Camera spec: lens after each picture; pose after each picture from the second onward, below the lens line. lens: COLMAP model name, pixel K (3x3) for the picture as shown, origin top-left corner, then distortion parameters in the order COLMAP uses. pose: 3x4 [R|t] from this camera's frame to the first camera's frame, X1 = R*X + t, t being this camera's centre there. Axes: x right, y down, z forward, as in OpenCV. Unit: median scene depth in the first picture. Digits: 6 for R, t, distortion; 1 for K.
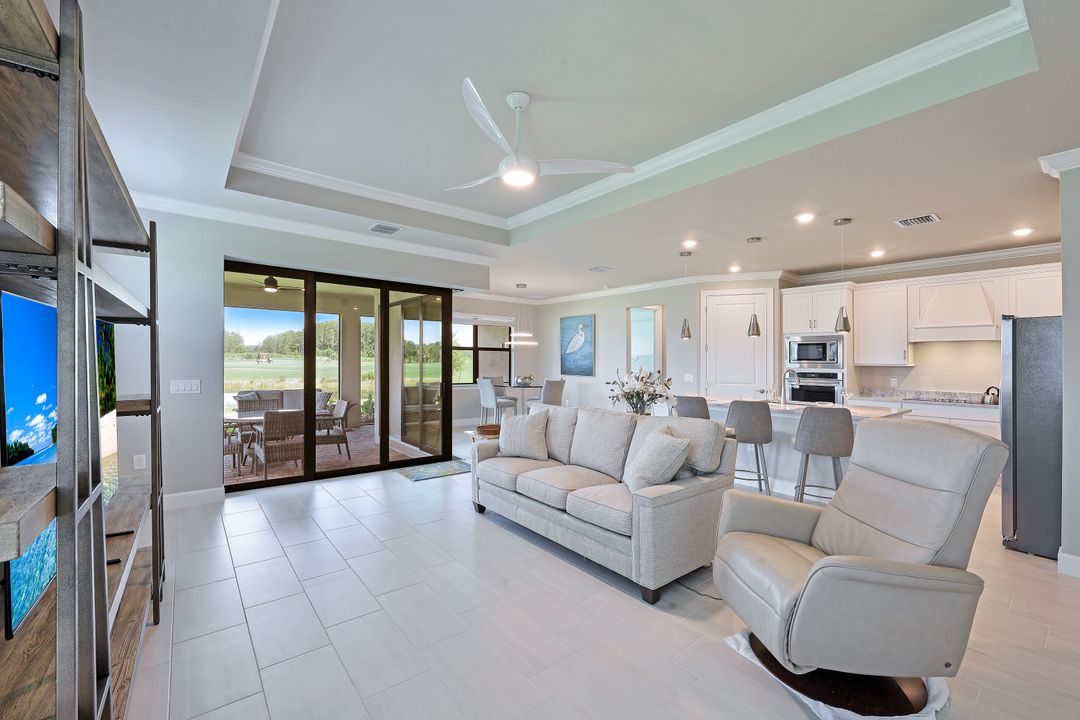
lens RADIAL K [[448.1, 0, 524.7], [0, 448.1, 359.6], [0, 0, 1]] dist [0.002112, -0.000480]
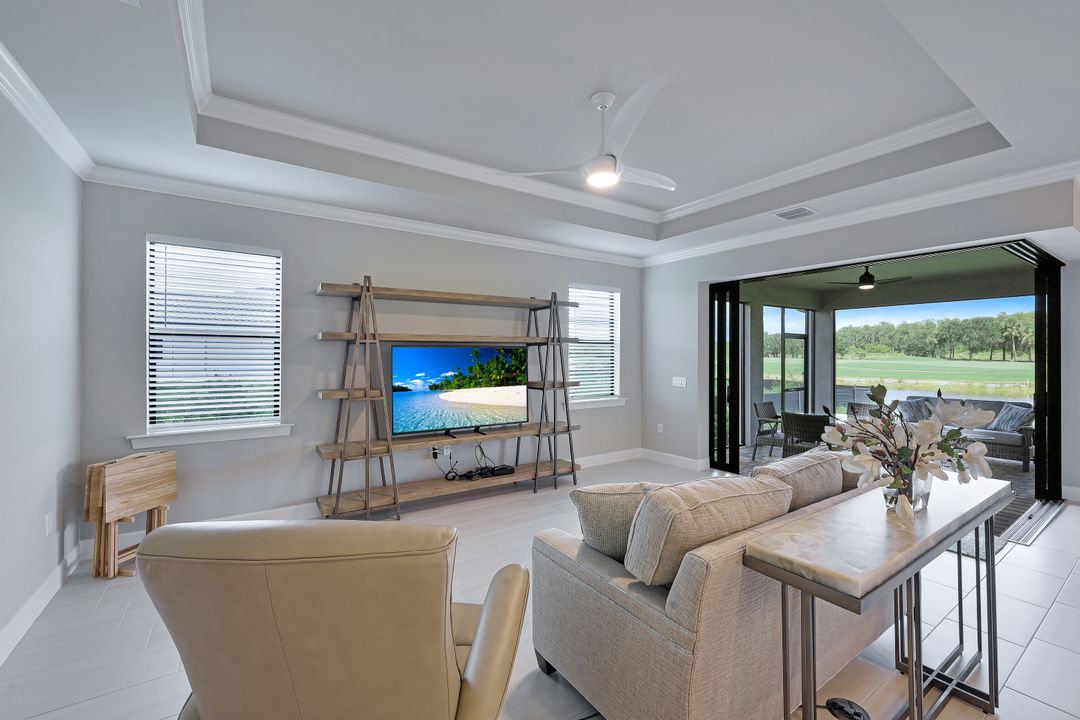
lens RADIAL K [[448.1, 0, 538.1], [0, 448.1, 352.7], [0, 0, 1]] dist [0.002112, -0.000480]
pose [[-0.068656, -0.019325, -0.997453, 0.574957], [0.001211, 0.999810, -0.019454, -0.002038], [0.997640, -0.002543, -0.068619, 0.538841]]
